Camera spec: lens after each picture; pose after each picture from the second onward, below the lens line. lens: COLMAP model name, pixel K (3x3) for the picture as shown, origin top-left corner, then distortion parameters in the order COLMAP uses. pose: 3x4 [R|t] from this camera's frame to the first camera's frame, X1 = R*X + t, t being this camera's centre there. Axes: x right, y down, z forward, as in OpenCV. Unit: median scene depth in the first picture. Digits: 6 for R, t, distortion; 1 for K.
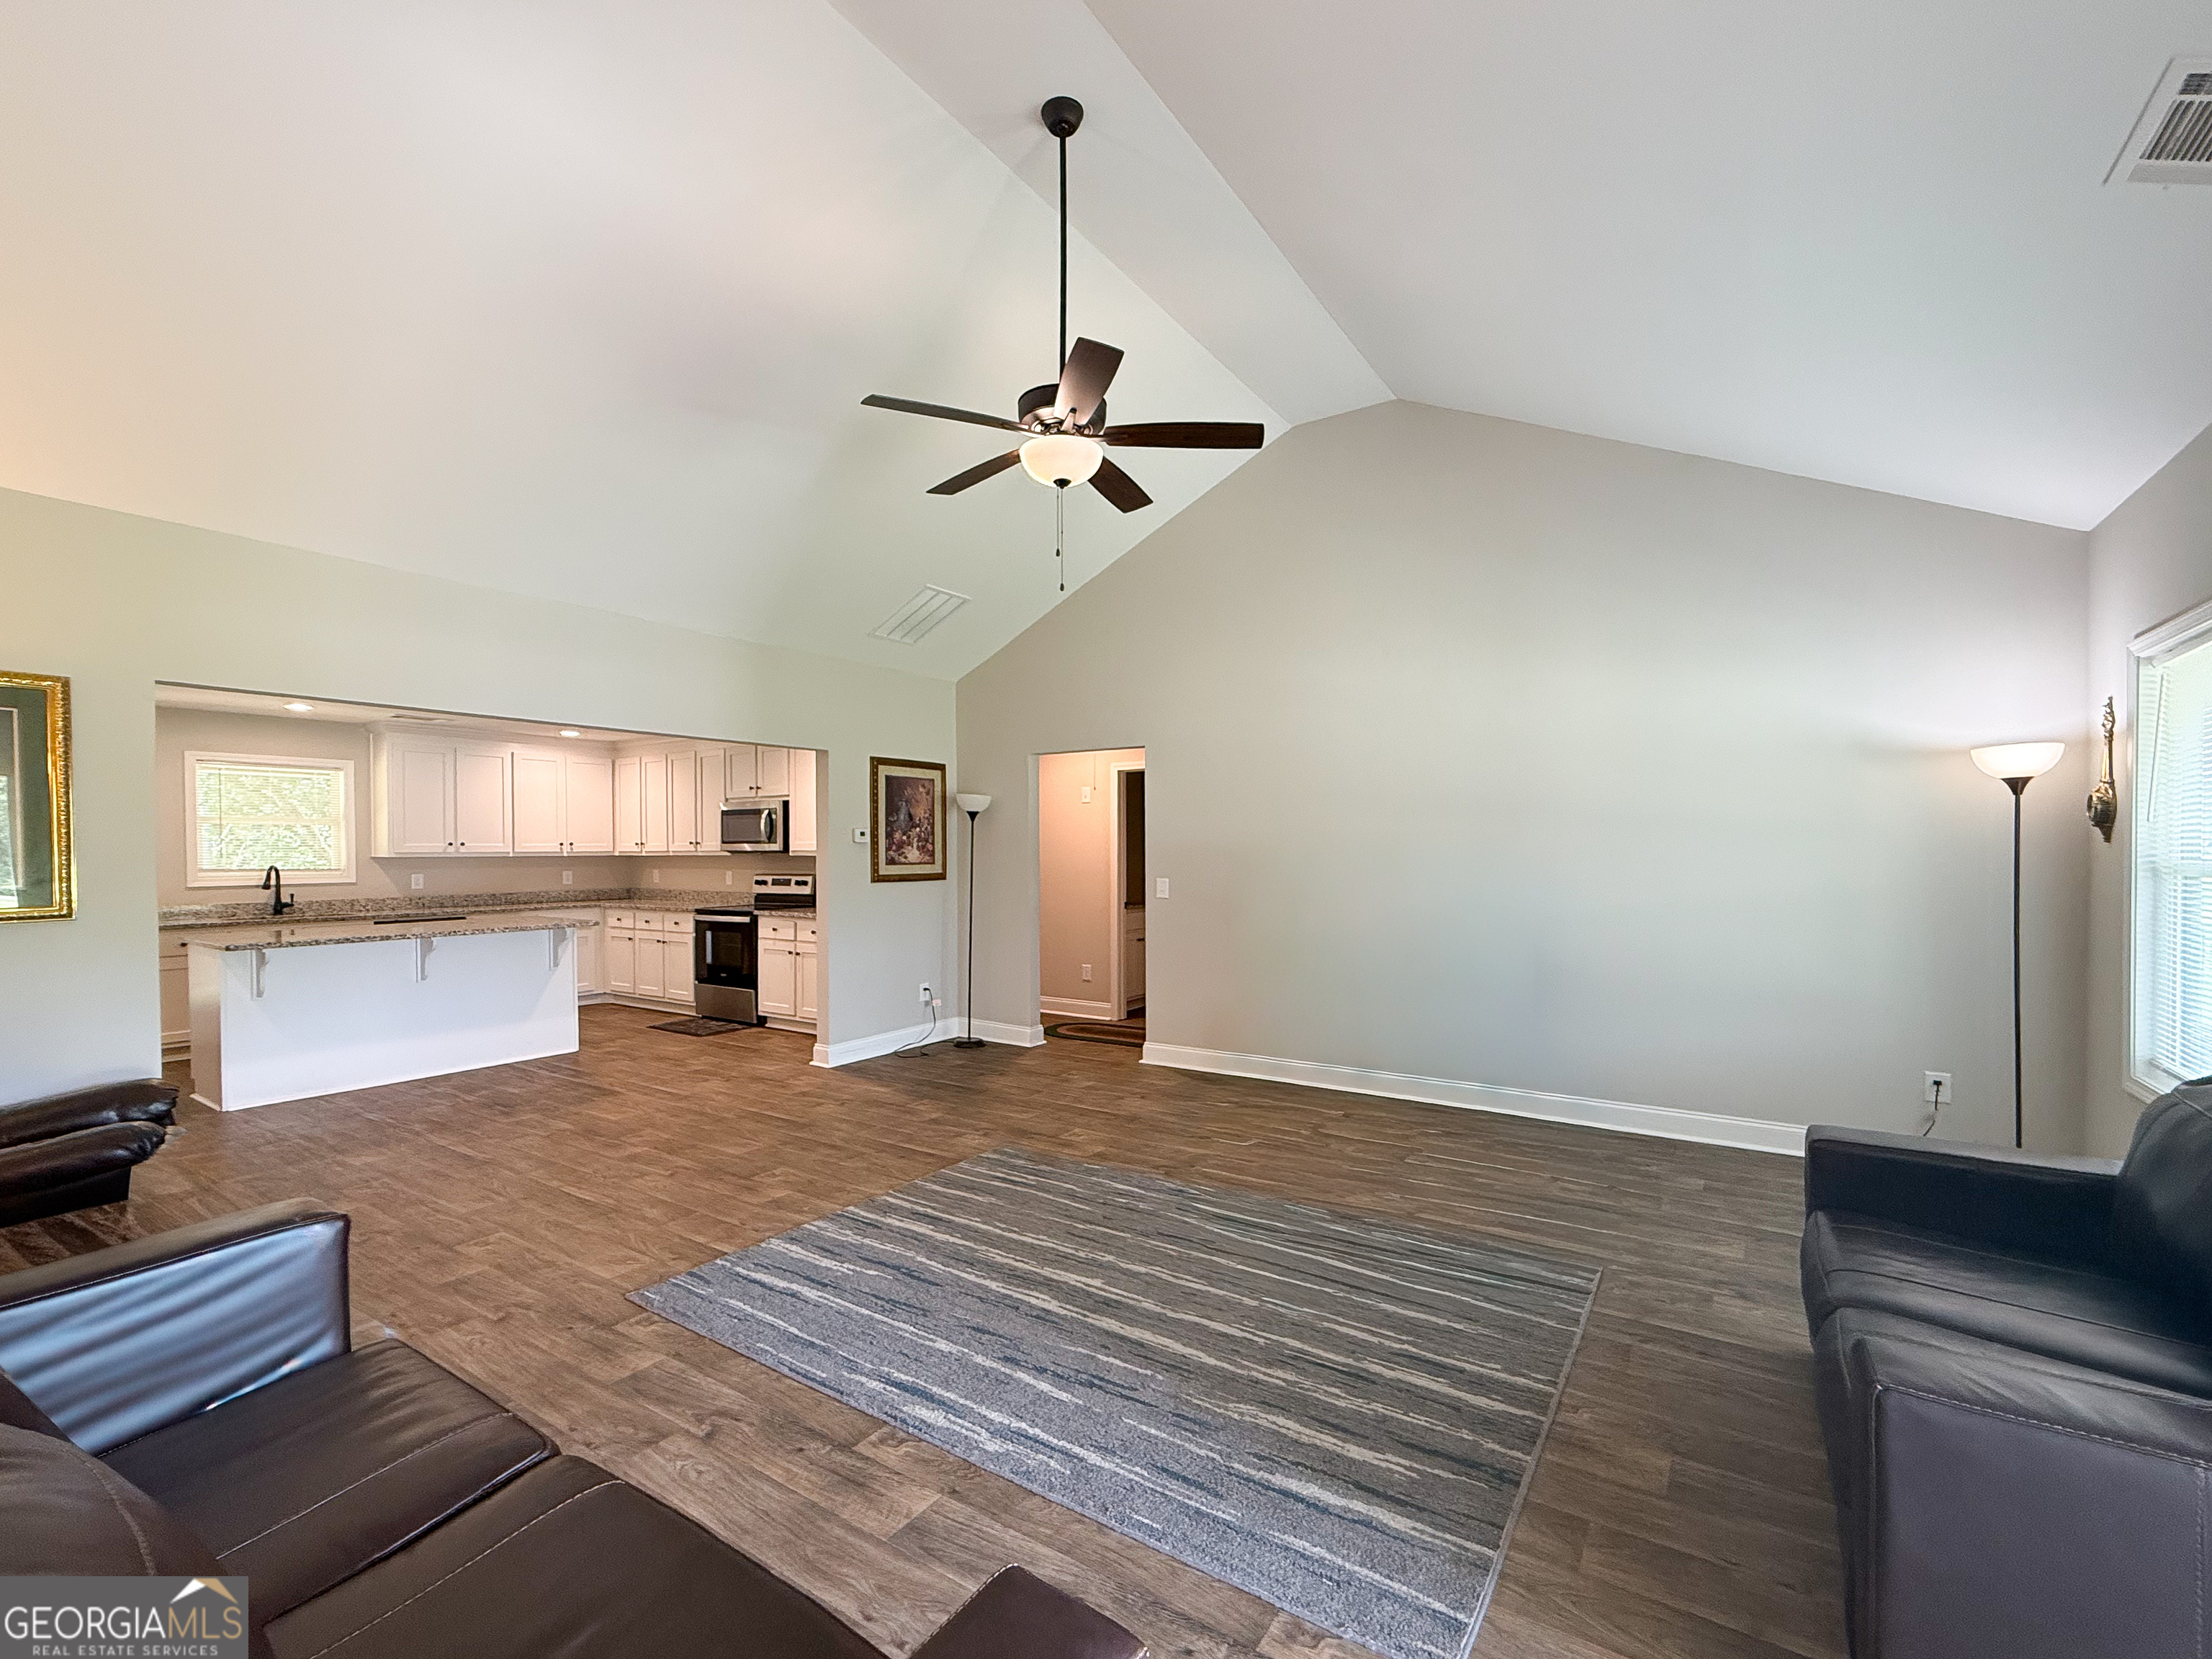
lens RADIAL K [[985.0, 0, 1184.4], [0, 985.0, 850.5], [0, 0, 1]] dist [0.001041, -0.000422]
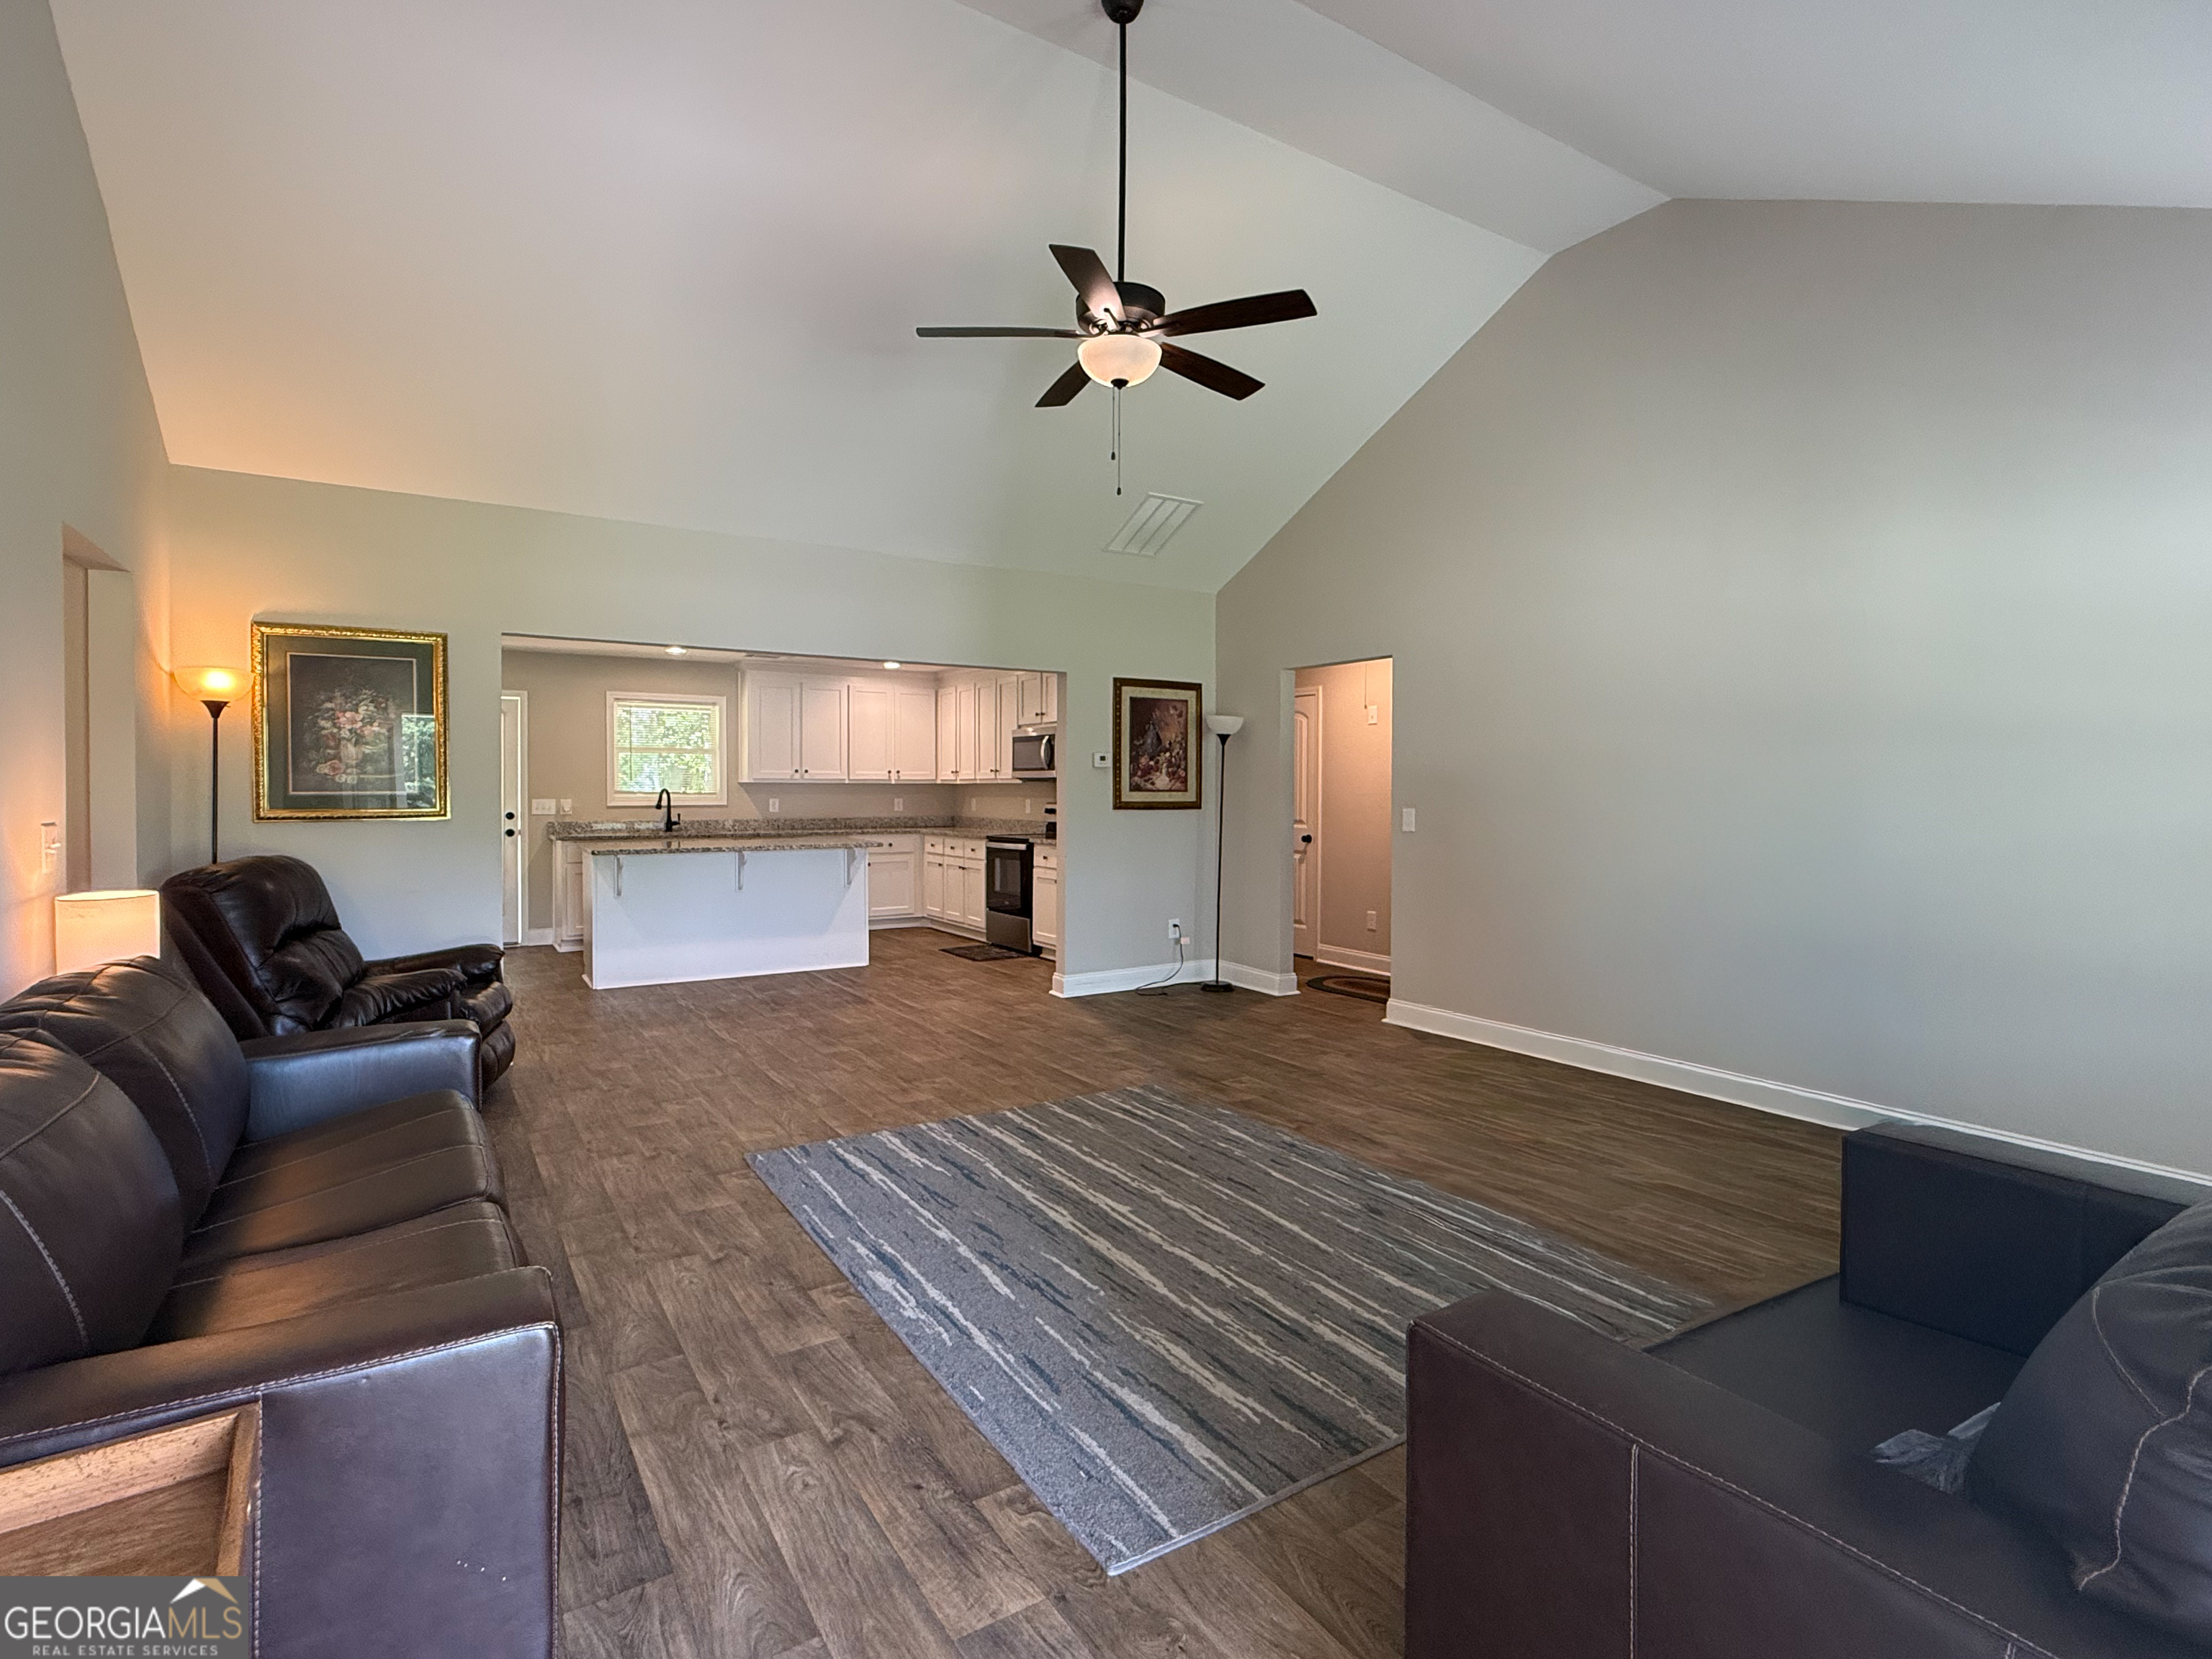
lens RADIAL K [[1179.1, 0, 1183.8], [0, 1179.1, 794.8], [0, 0, 1]] dist [0.001718, 0.000222]
pose [[0.913132, 0.008526, -0.407574, 0.196235], [-0.007415, 0.999963, 0.004306, 0.012030], [0.407596, -0.000910, 0.913162, -0.014741]]
